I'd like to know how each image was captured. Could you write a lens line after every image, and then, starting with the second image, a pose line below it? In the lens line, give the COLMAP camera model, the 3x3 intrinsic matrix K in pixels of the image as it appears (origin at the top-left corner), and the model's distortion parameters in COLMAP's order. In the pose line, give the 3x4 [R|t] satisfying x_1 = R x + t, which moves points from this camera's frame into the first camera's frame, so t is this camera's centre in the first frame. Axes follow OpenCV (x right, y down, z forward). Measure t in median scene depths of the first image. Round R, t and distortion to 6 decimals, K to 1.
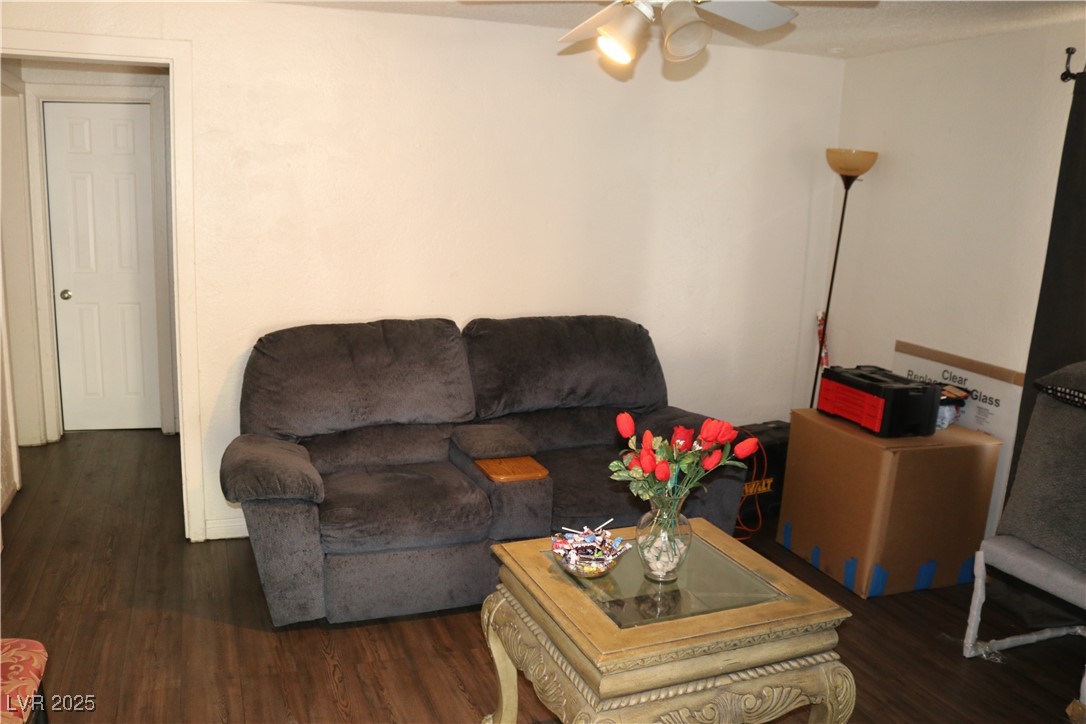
lens RADIAL K [[903.7, 0, 531.5], [0, 903.7, 368.5], [0, 0, 1]] dist [-0.152618, 0.129562]
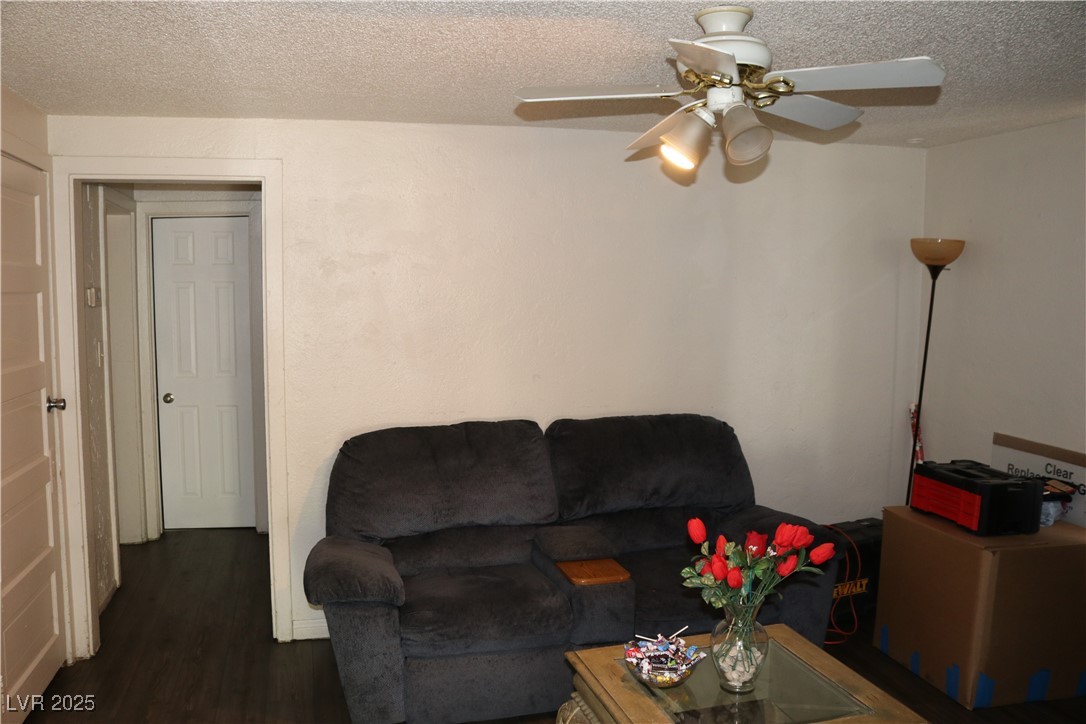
lens RADIAL K [[903.7, 0, 531.2], [0, 903.7, 371.2], [0, 0, 1]] dist [-0.152618, 0.129562]
pose [[0.993874, -0.019901, -0.108717, 0.021520], [0.008854, 0.994831, -0.101161, -0.008459], [0.110168, 0.099579, 0.988912, -0.003234]]
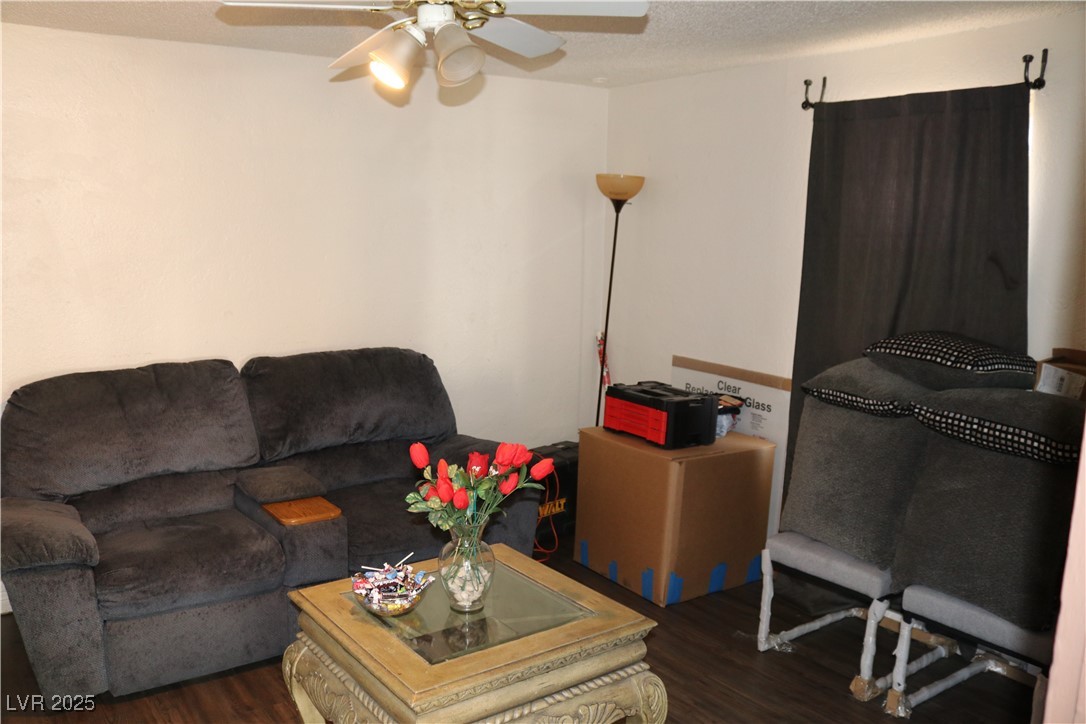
lens RADIAL K [[903.7, 0, 531.0], [0, 903.7, 370.5], [0, 0, 1]] dist [-0.152618, 0.129562]
pose [[0.969426, -0.057842, 0.238469, -0.003965], [0.065823, 0.997502, -0.025633, 0.002453], [-0.236391, 0.040546, 0.970812, 0.012973]]
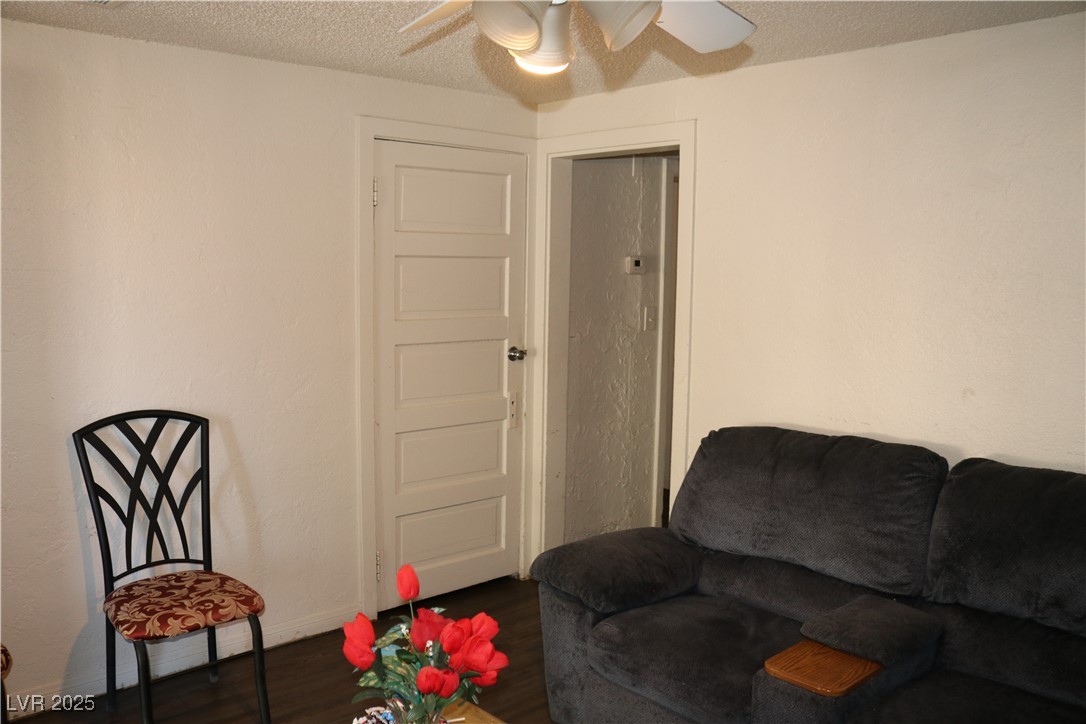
lens RADIAL K [[903.7, 0, 543.4], [0, 903.7, 367.0], [0, 0, 1]] dist [-0.152618, 0.129562]
pose [[0.374082, 0.084150, -0.923570, 0.494671], [-0.183713, 0.982863, 0.015142, -0.084725], [0.909017, 0.164008, 0.383131, 0.503270]]
